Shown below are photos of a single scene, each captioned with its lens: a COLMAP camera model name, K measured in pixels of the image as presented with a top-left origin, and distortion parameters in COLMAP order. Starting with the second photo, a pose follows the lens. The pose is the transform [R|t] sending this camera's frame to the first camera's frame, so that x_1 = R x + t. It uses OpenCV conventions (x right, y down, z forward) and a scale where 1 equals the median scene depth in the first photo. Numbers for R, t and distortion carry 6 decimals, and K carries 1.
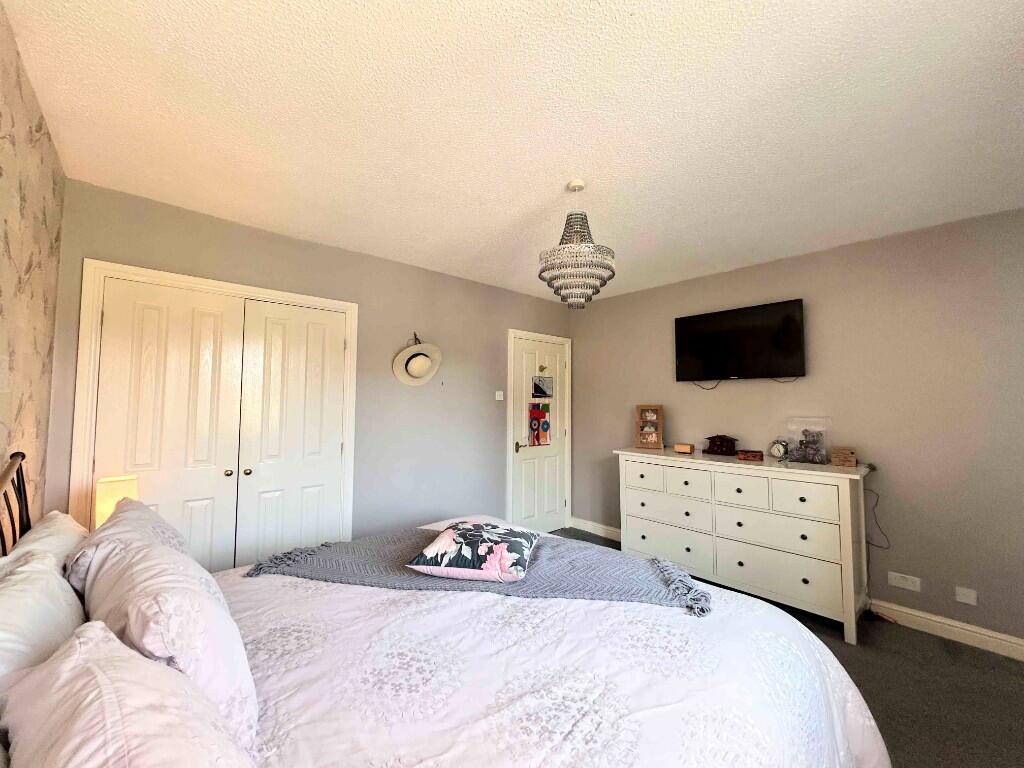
lens RADIAL K [[410.1, 0, 515.1], [0, 410.1, 378.8], [0, 0, 1]] dist [0.000007, 0.000480]
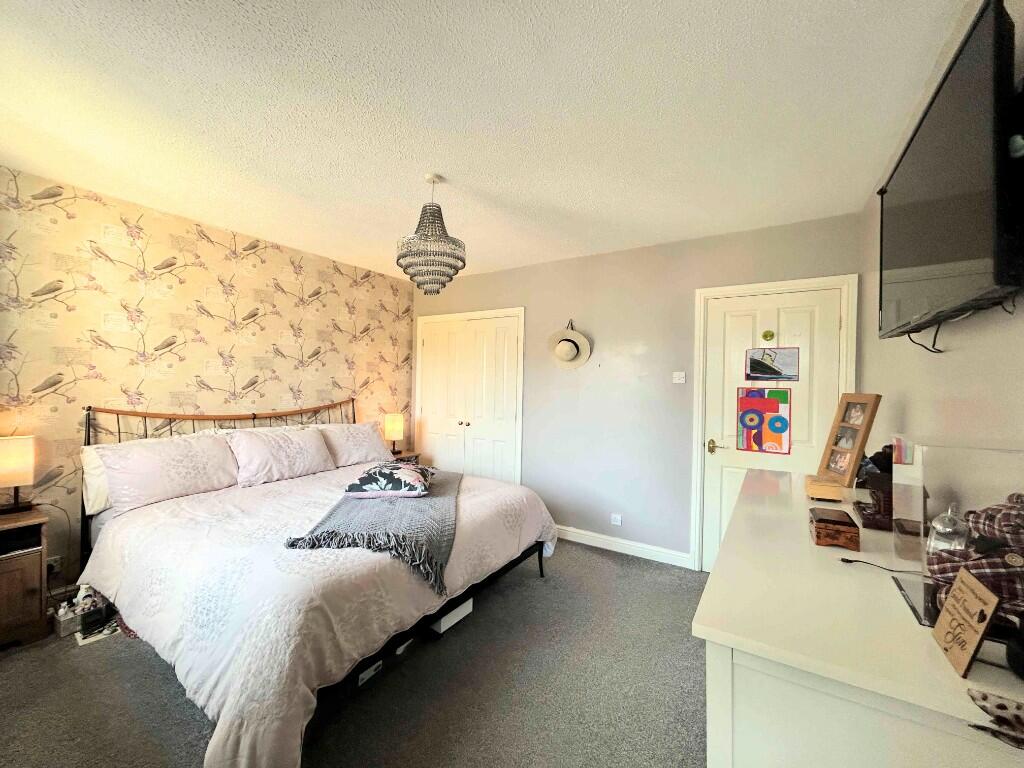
lens RADIAL K [[410.1, 0, 512.6], [0, 410.1, 384.8], [0, 0, 1]] dist [0.000007, 0.000480]
pose [[0.268917, -0.001740, -0.963162, 0.590716], [0.032359, 0.999450, 0.007229, 0.036271], [0.962620, -0.033111, 0.268826, 0.437091]]
